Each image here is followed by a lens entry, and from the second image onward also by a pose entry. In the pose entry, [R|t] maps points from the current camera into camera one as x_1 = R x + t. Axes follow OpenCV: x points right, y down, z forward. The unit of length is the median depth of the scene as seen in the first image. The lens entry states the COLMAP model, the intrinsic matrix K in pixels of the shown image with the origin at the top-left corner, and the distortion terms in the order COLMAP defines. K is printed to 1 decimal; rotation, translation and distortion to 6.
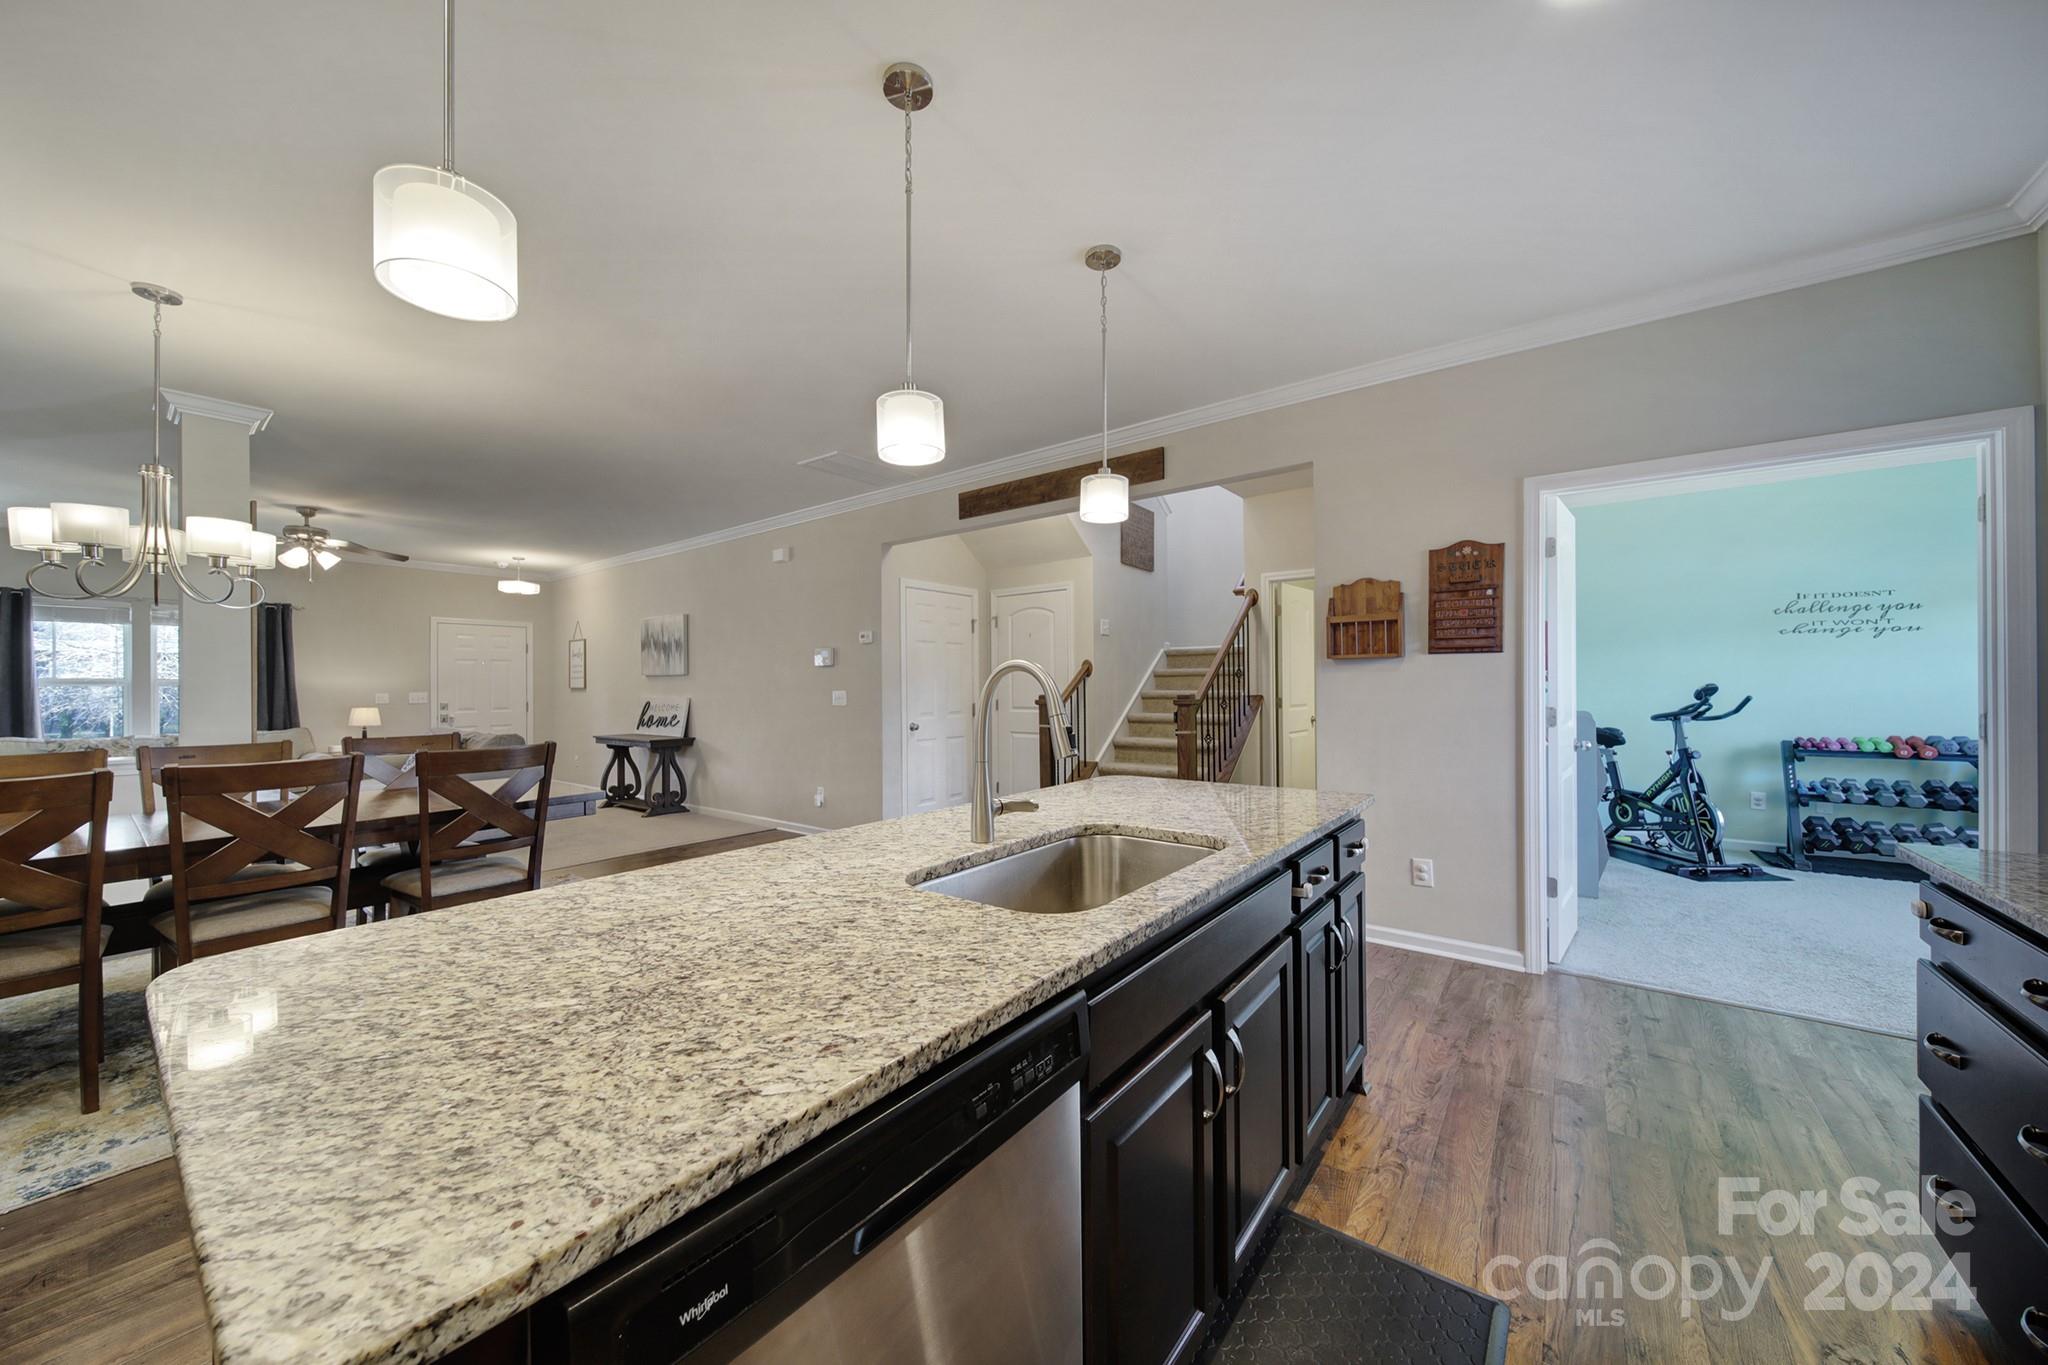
lens RADIAL K [[727.1, 0, 1016.4], [0, 727.1, 677.8], [0, 0, 1]] dist [0.000809, -0.000231]
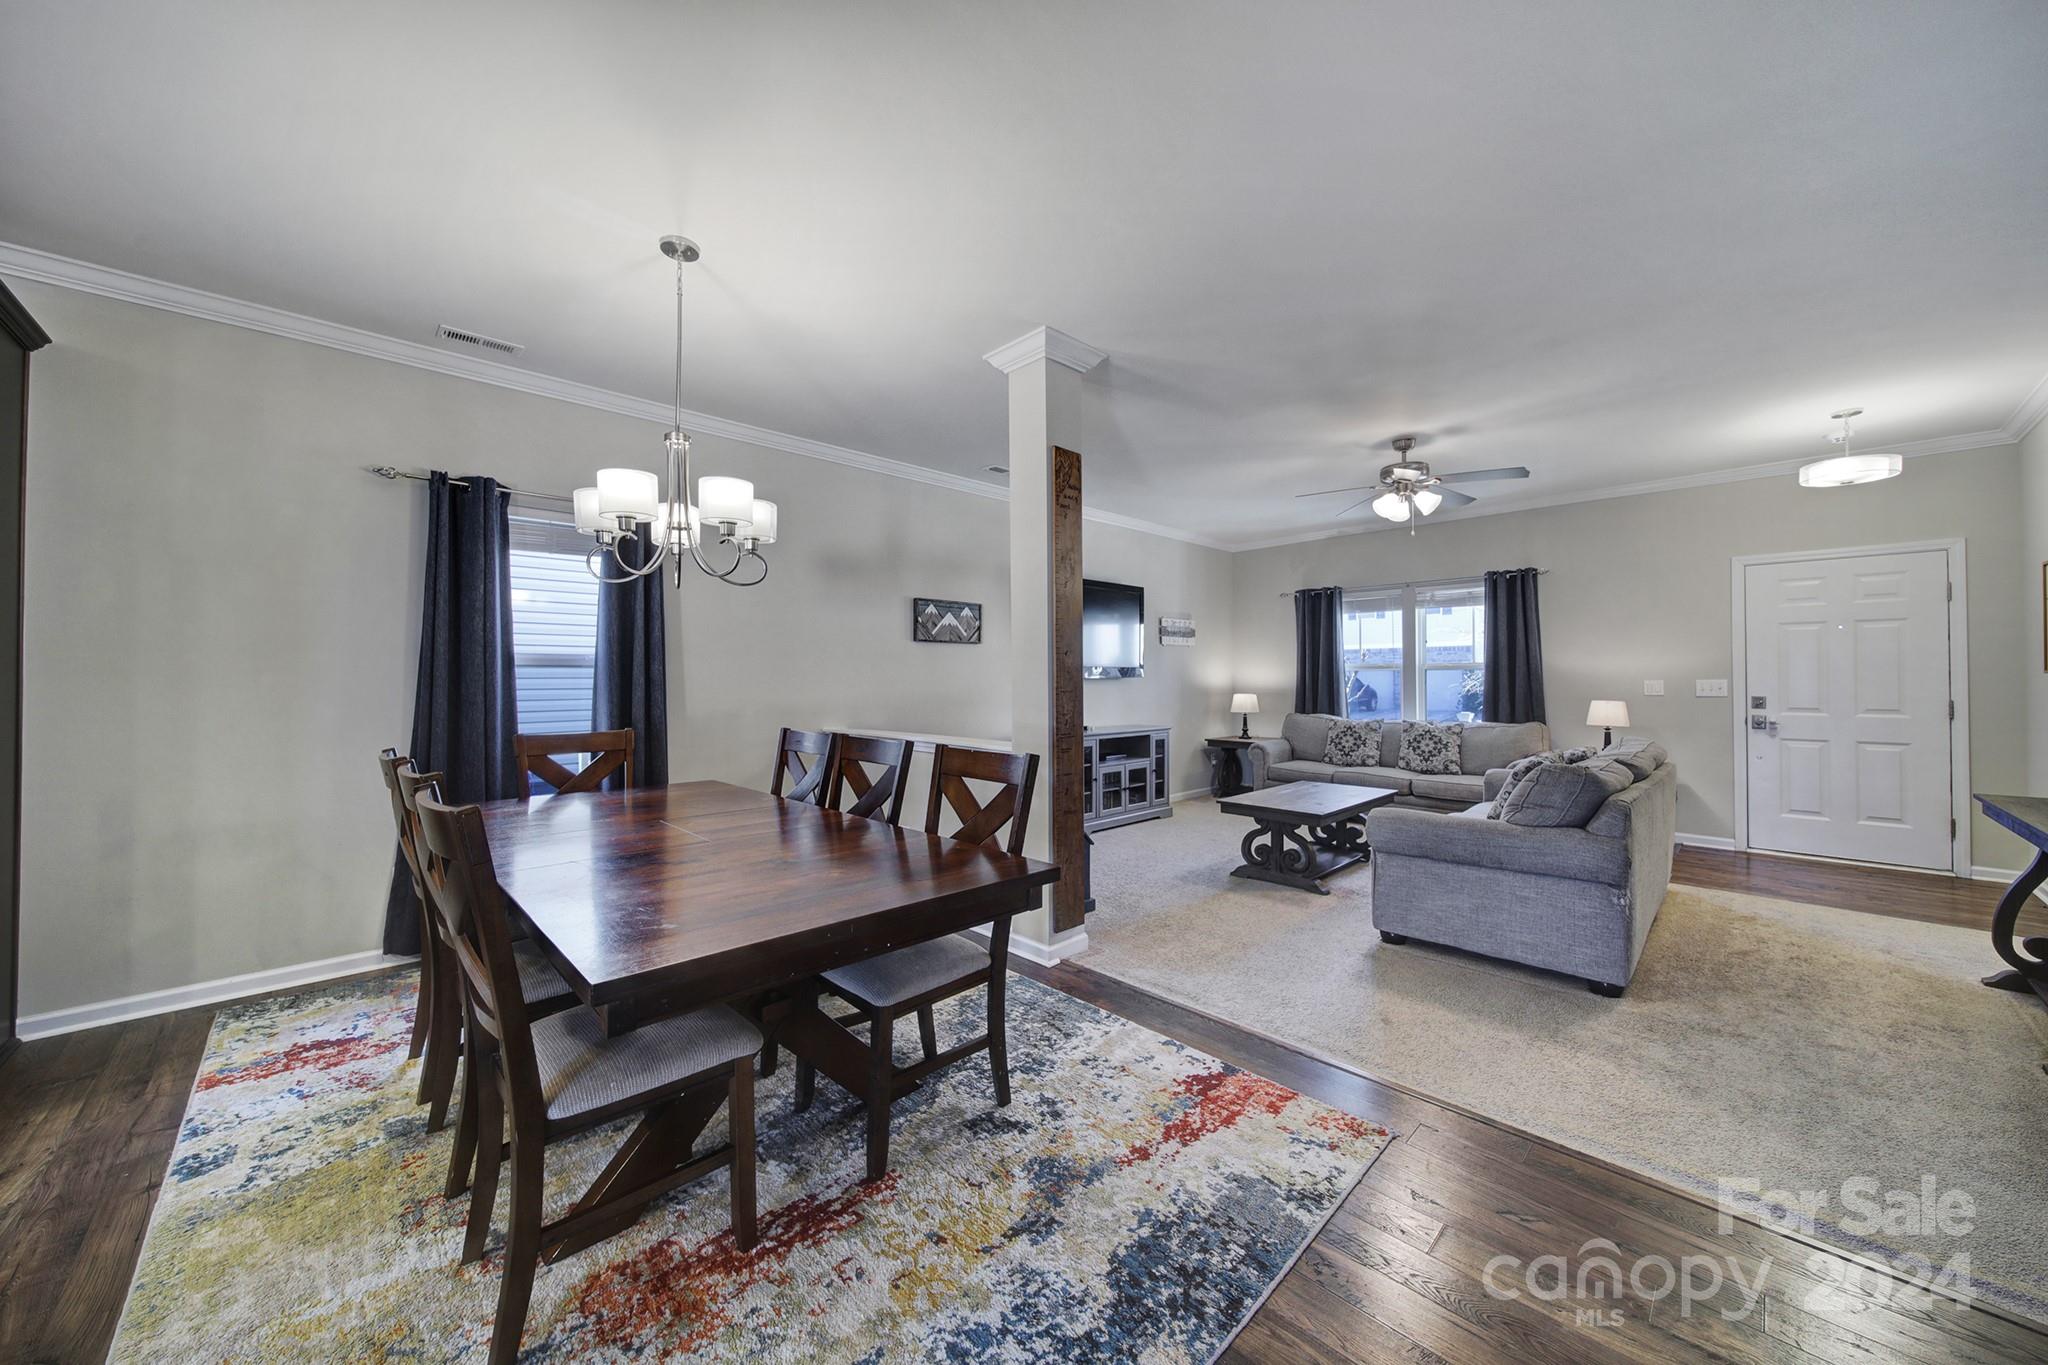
lens RADIAL K [[727.1, 0, 1016.4], [0, 727.1, 677.8], [0, 0, 1]] dist [0.000809, -0.000231]
pose [[-0.144412, 0.010107, -0.989466, -0.056074], [0.014973, 0.999856, 0.008028, 0.002723], [0.989404, -0.013656, -0.144543, 0.267611]]
